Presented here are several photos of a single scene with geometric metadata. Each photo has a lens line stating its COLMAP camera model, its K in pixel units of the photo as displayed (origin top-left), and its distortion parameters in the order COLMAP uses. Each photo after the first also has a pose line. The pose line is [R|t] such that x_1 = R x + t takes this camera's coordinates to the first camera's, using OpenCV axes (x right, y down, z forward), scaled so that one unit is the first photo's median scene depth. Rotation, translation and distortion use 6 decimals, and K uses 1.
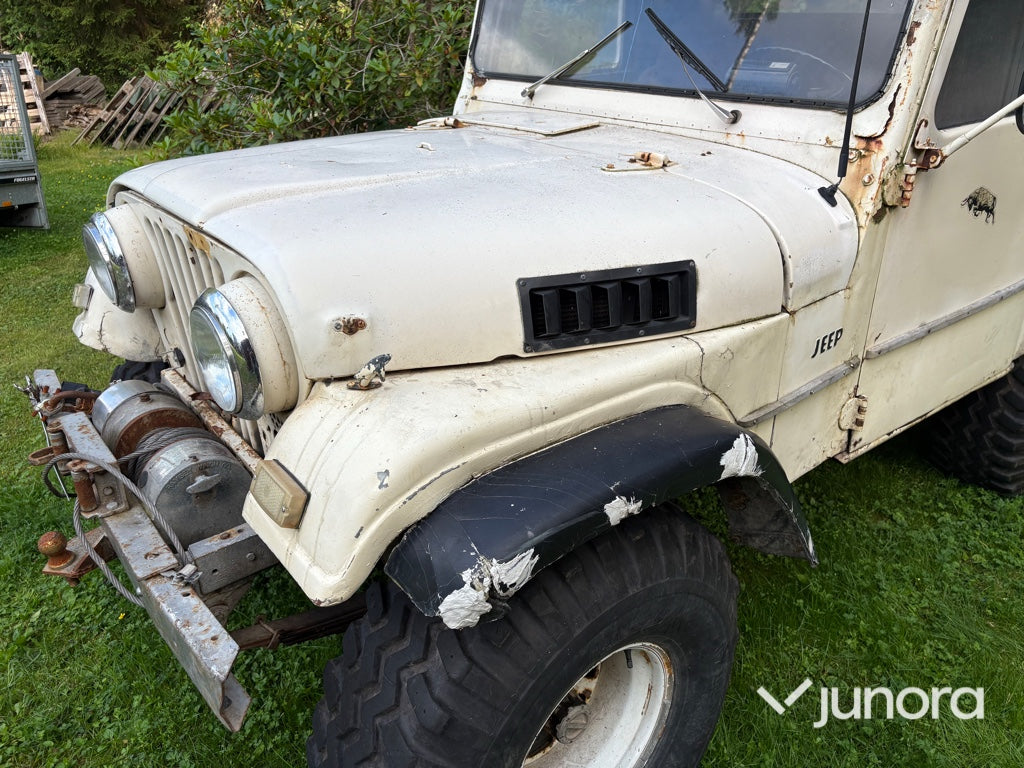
lens RADIAL K [[775.8, 0, 518.1], [0, 775.8, 391.1], [0, 0, 1]] dist [0.059149, -0.065415]
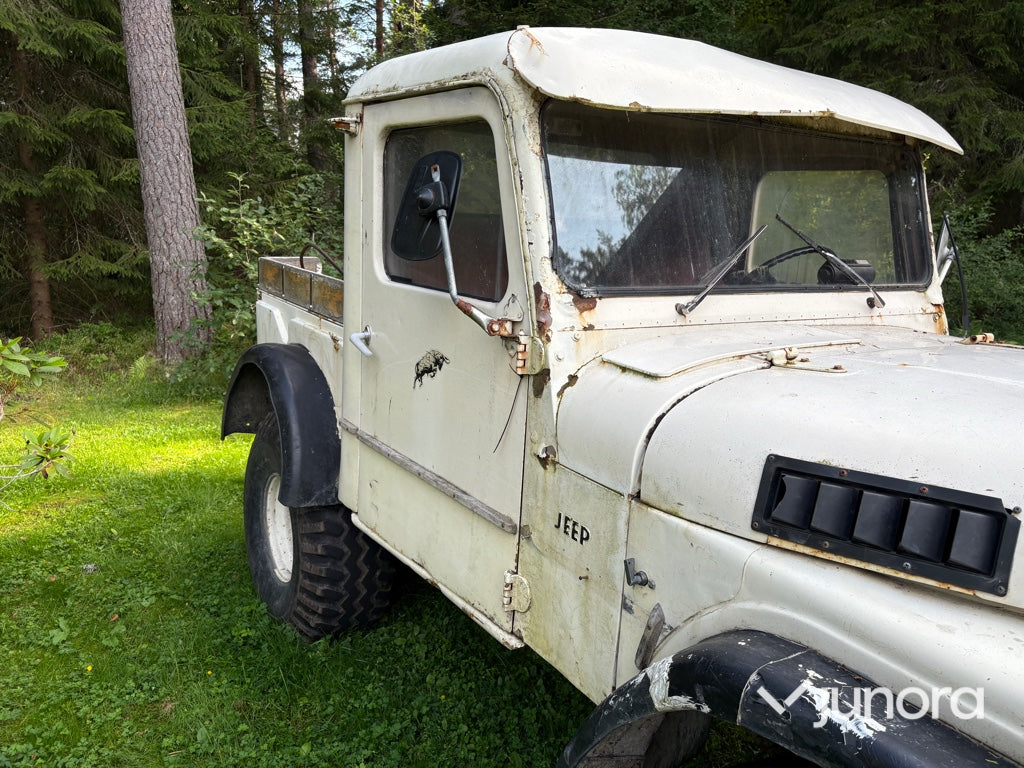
lens RADIAL K [[775.8, 0, 507.8], [0, 775.8, 393.7], [0, 0, 1]] dist [0.059149, -0.065415]
pose [[0.090801, -0.203262, 0.974905, -1.076170], [0.397669, 0.904913, 0.151631, -0.691838], [-0.913025, 0.373922, 0.162998, 1.502353]]
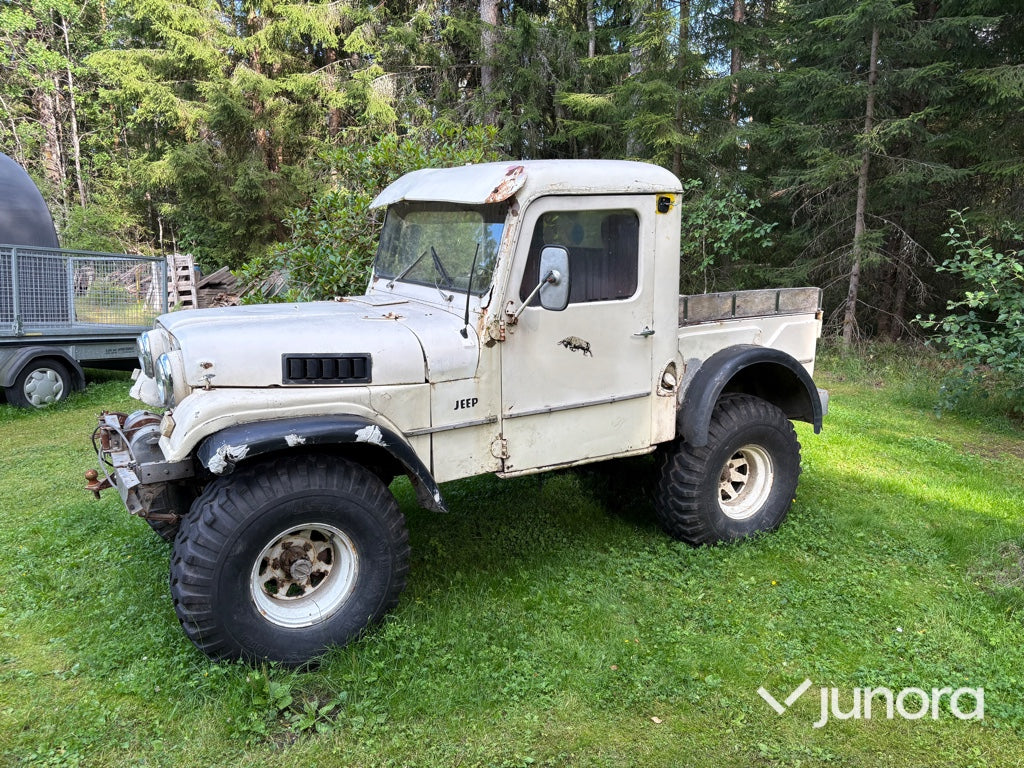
lens RADIAL K [[775.8, 0, 509.3], [0, 775.8, 384.2], [0, 0, 1]] dist [0.059149, -0.065415]
pose [[0.987254, 0.040376, -0.153944, 0.814710], [-0.076706, 0.968237, -0.237979, 0.357010], [0.139446, 0.246754, 0.958993, -0.915132]]
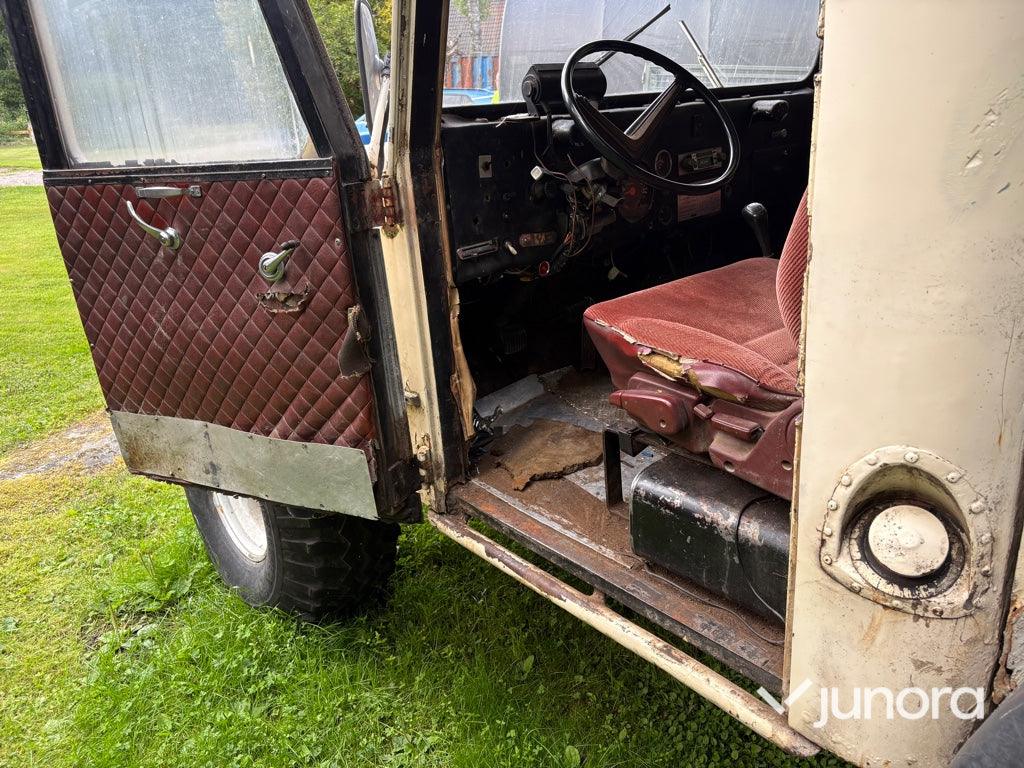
lens RADIAL K [[775.8, 0, 506.7], [0, 775.8, 385.6], [0, 0, 1]] dist [0.059149, -0.065415]
pose [[0.044234, 0.341969, -0.938669, 1.351740], [-0.380733, 0.874450, 0.300632, -0.381782], [0.923627, 0.344084, 0.168880, 1.013901]]
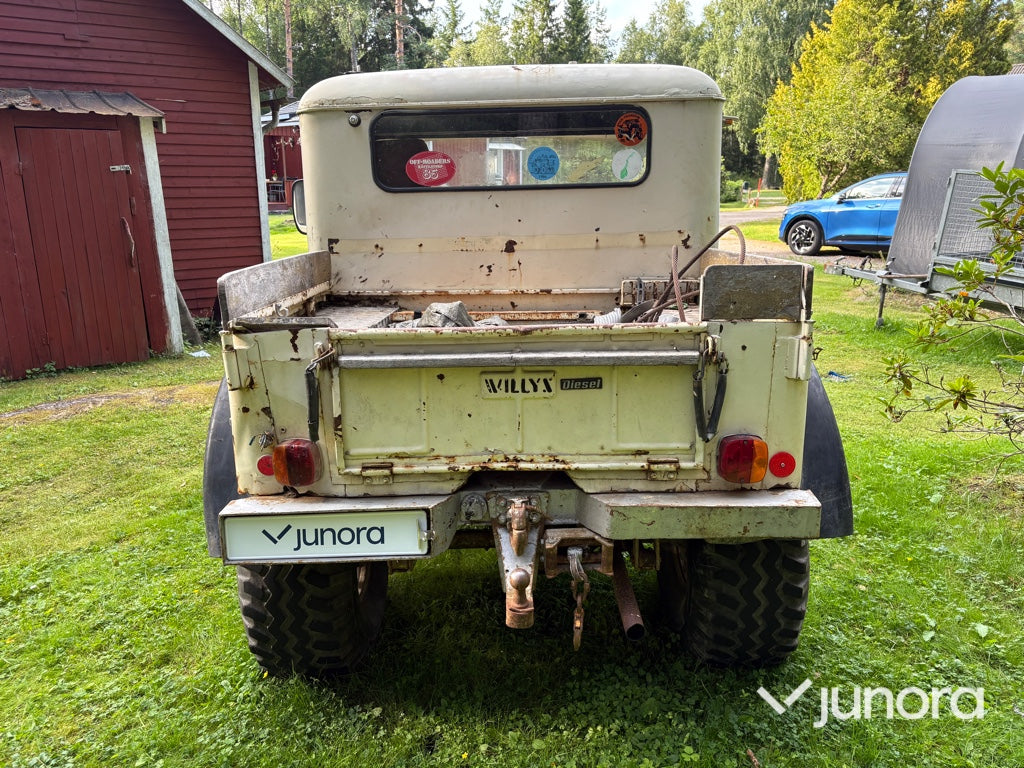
lens RADIAL K [[775.8, 0, 503.1], [0, 775.8, 378.1], [0, 0, 1]] dist [0.059149, -0.065415]
pose [[-0.632030, 0.199367, -0.748860, 2.075739], [-0.318434, 0.814175, 0.485510, -1.244382], [0.706497, 0.545319, -0.451098, 2.578382]]
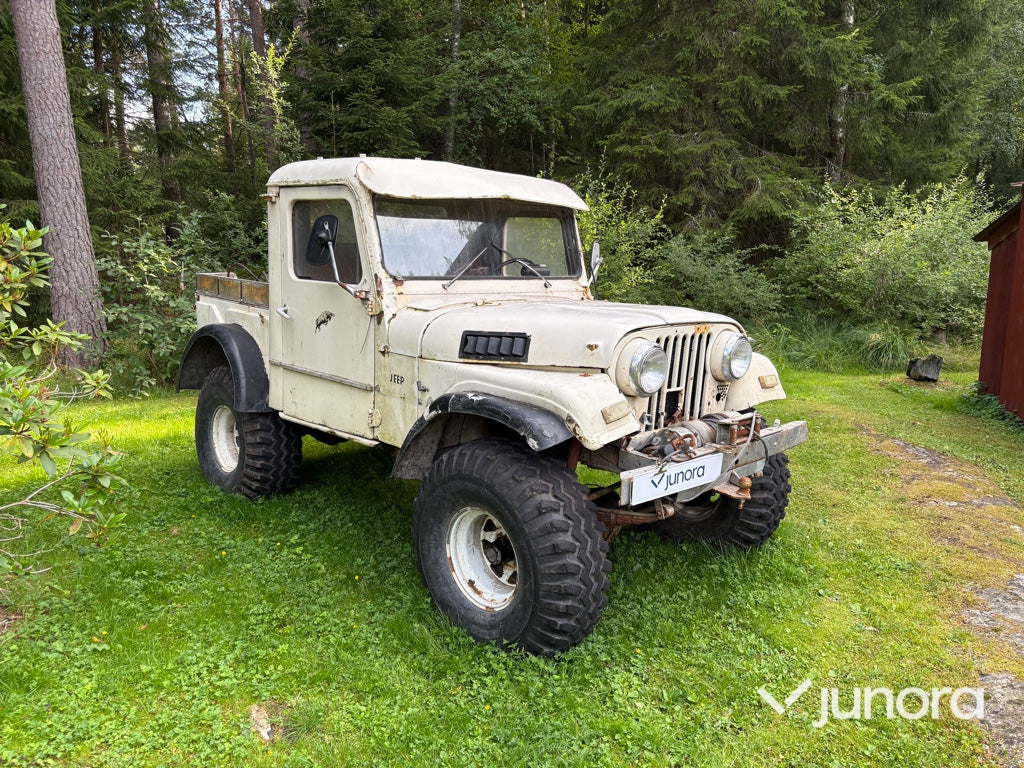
lens RADIAL K [[775.8, 0, 514.6], [0, 775.8, 389.7], [0, 0, 1]] dist [0.059149, -0.065415]
pose [[-0.104119, -0.166475, 0.980533, -2.337915], [0.415425, 0.888489, 0.194960, -0.630014], [-0.903649, 0.427637, -0.023351, 1.412939]]
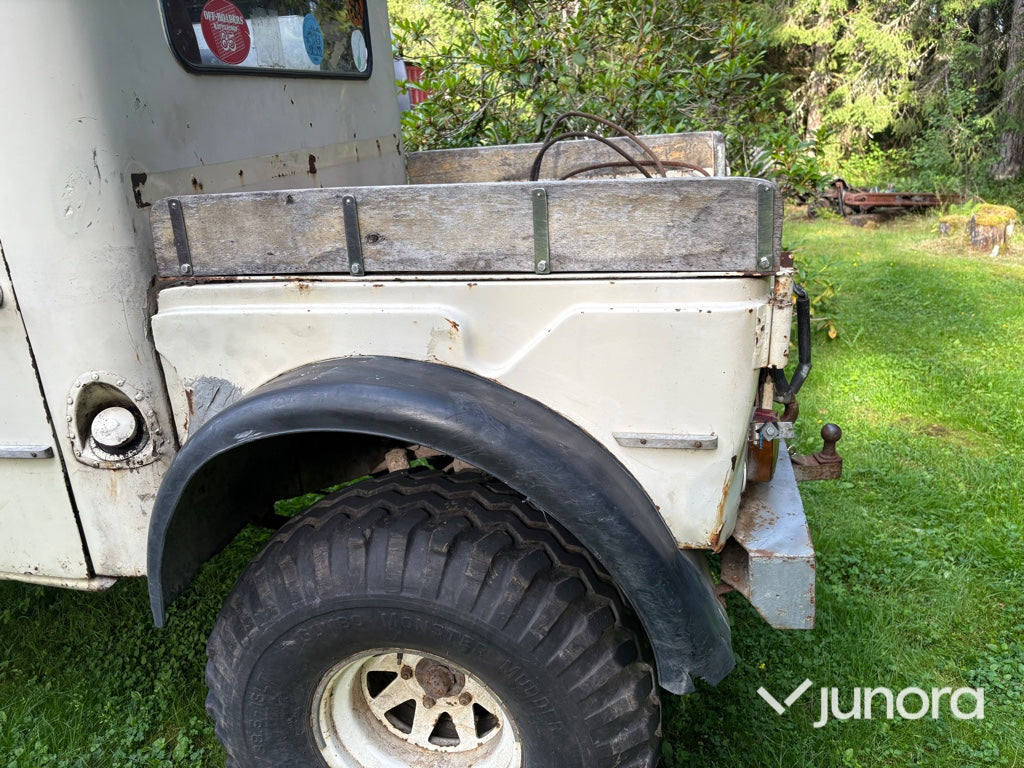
lens RADIAL K [[775.8, 0, 507.2], [0, 775.8, 383.9], [0, 0, 1]] dist [0.059149, -0.065415]
pose [[0.637074, 0.240409, -0.732352, 1.822092], [-0.299326, 0.952713, 0.052363, -0.461934], [0.710310, 0.185853, 0.678910, 1.080769]]
